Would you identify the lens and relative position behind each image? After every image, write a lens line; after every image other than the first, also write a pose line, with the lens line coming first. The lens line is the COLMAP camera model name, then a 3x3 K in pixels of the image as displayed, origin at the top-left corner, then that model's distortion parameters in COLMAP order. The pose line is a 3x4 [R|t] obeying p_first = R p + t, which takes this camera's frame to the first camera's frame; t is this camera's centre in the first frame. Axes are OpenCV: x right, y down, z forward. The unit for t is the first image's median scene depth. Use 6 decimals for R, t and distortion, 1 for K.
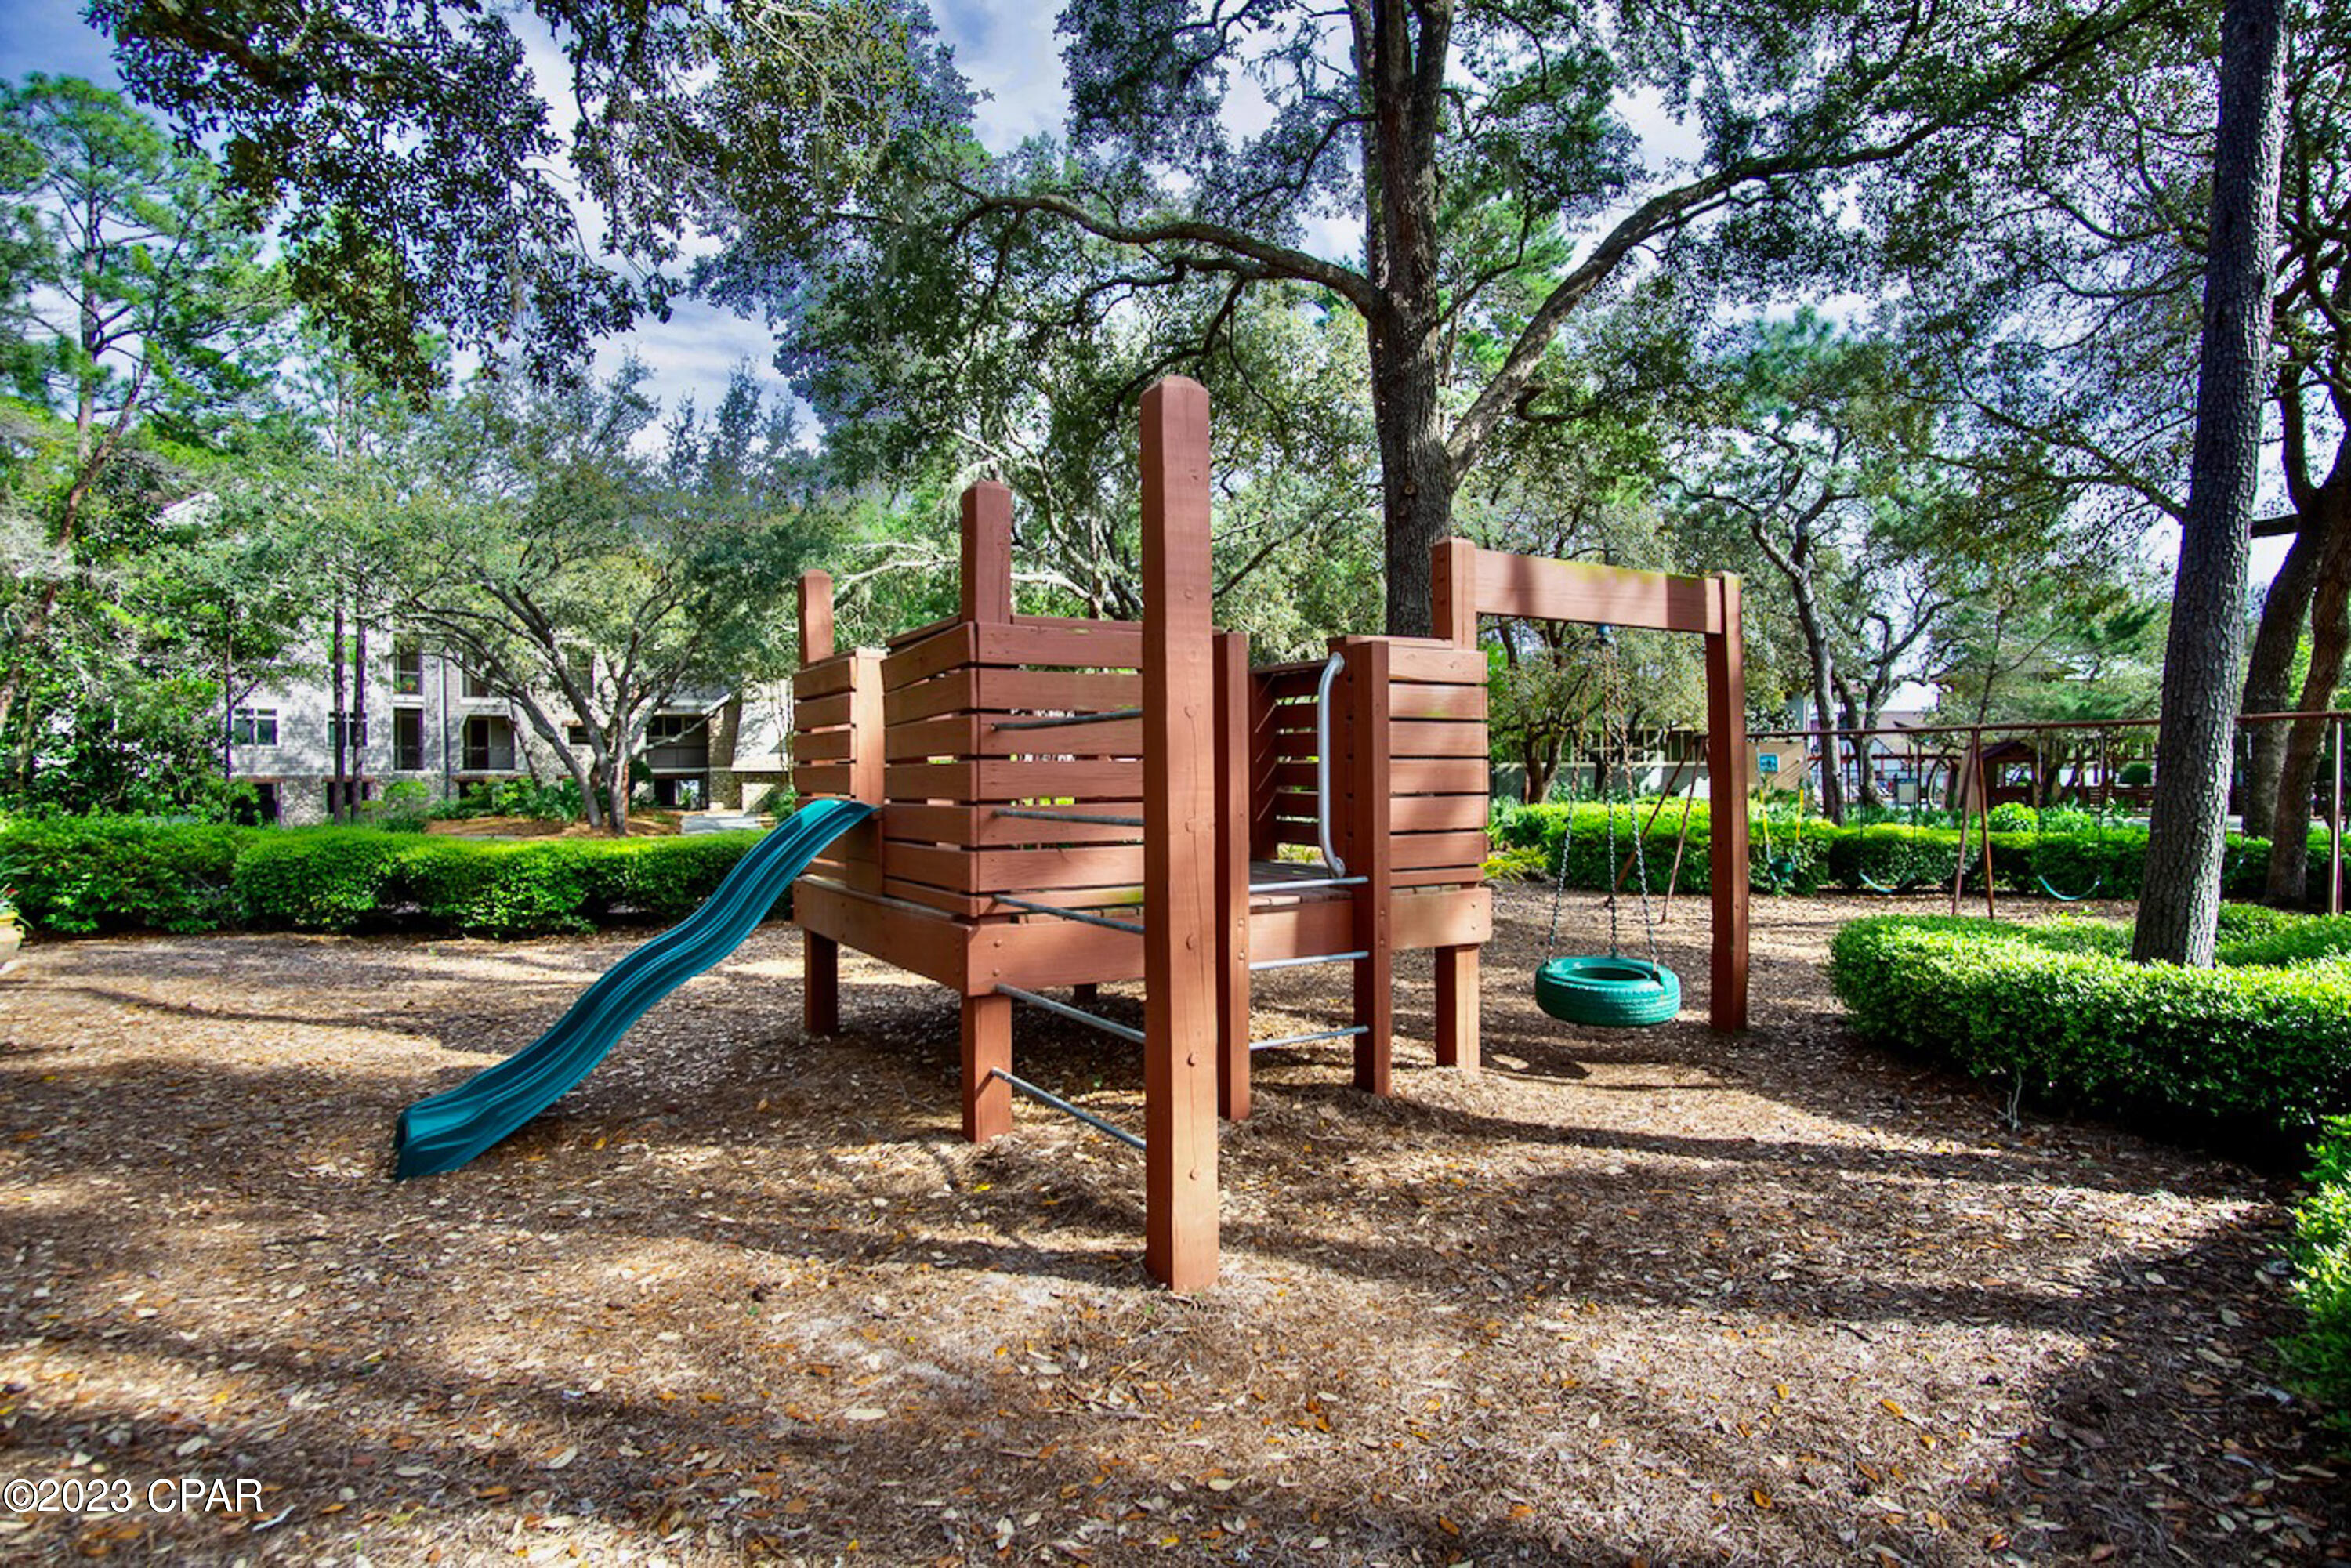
lens RADIAL K [[1272.4, 0, 1171.8], [0, 1272.4, 763.0], [0, 0, 1]] dist [-0.040534, 0.010580]
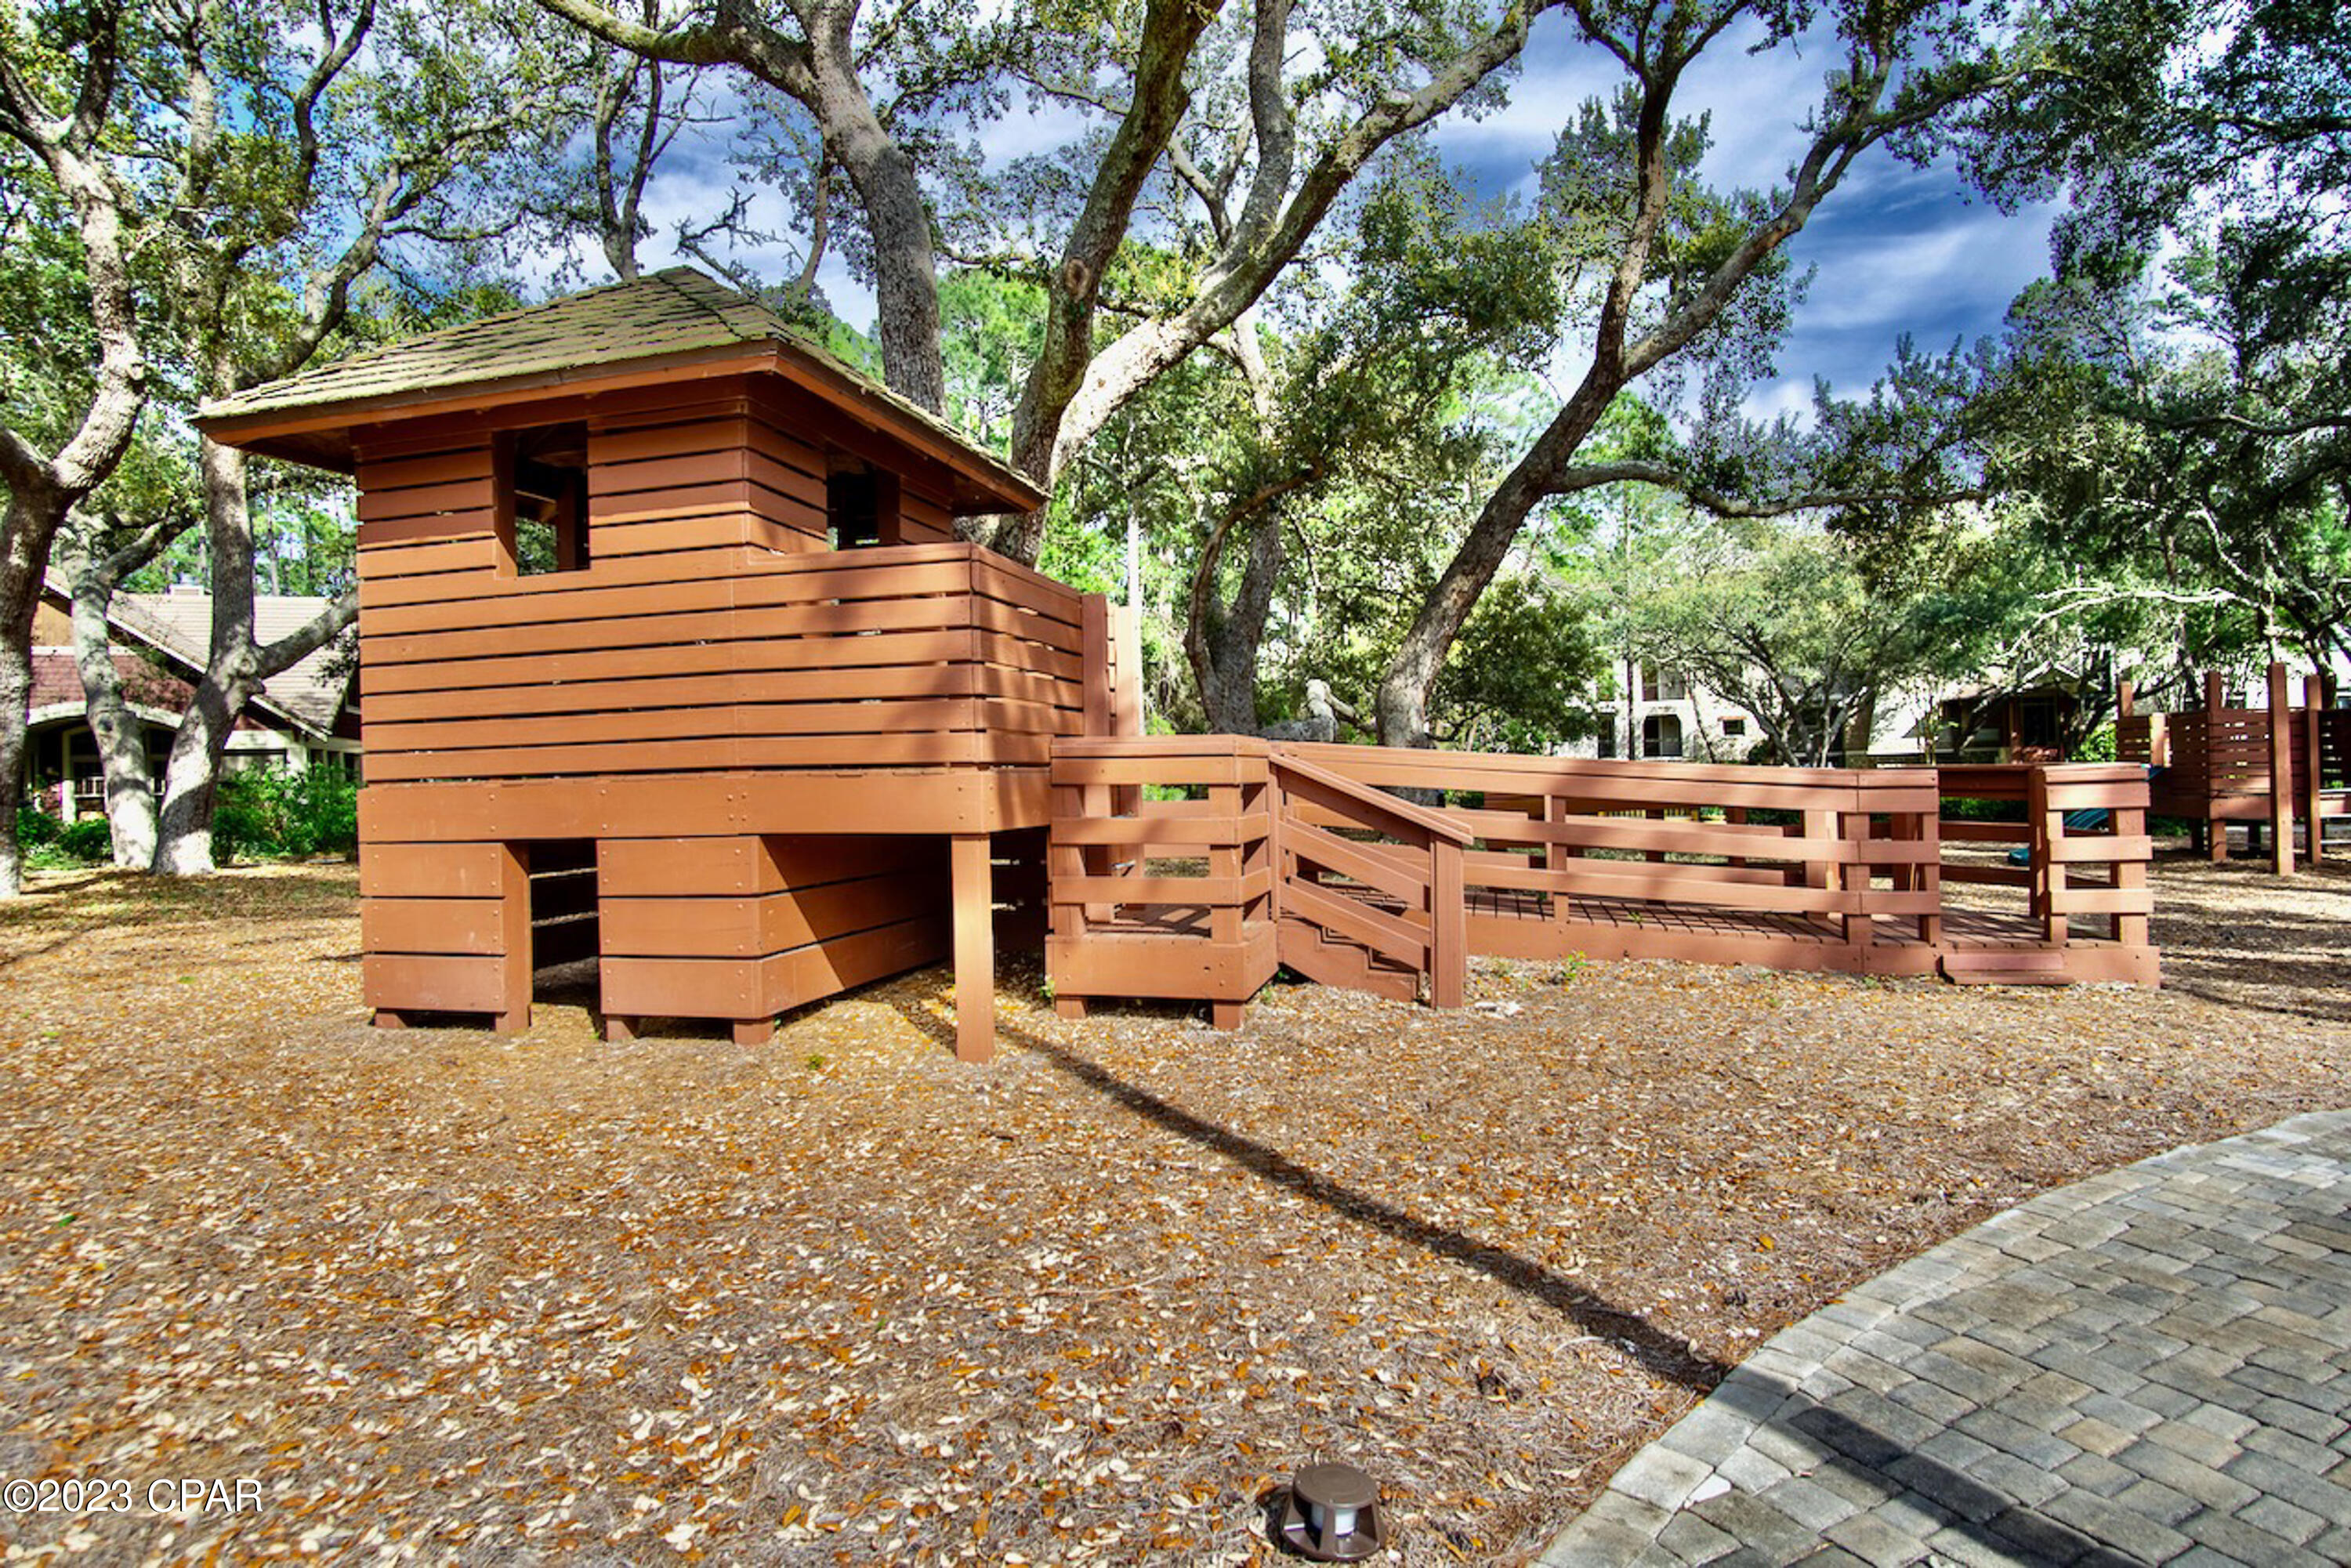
lens RADIAL K [[1272.4, 0, 1171.8], [0, 1272.4, 763.0], [0, 0, 1]] dist [-0.040534, 0.010580]
pose [[0.704118, -0.013391, -0.709956, 0.035541], [0.021958, 0.999755, 0.002919, -0.006250], [0.709743, -0.017645, 0.704240, -0.472864]]
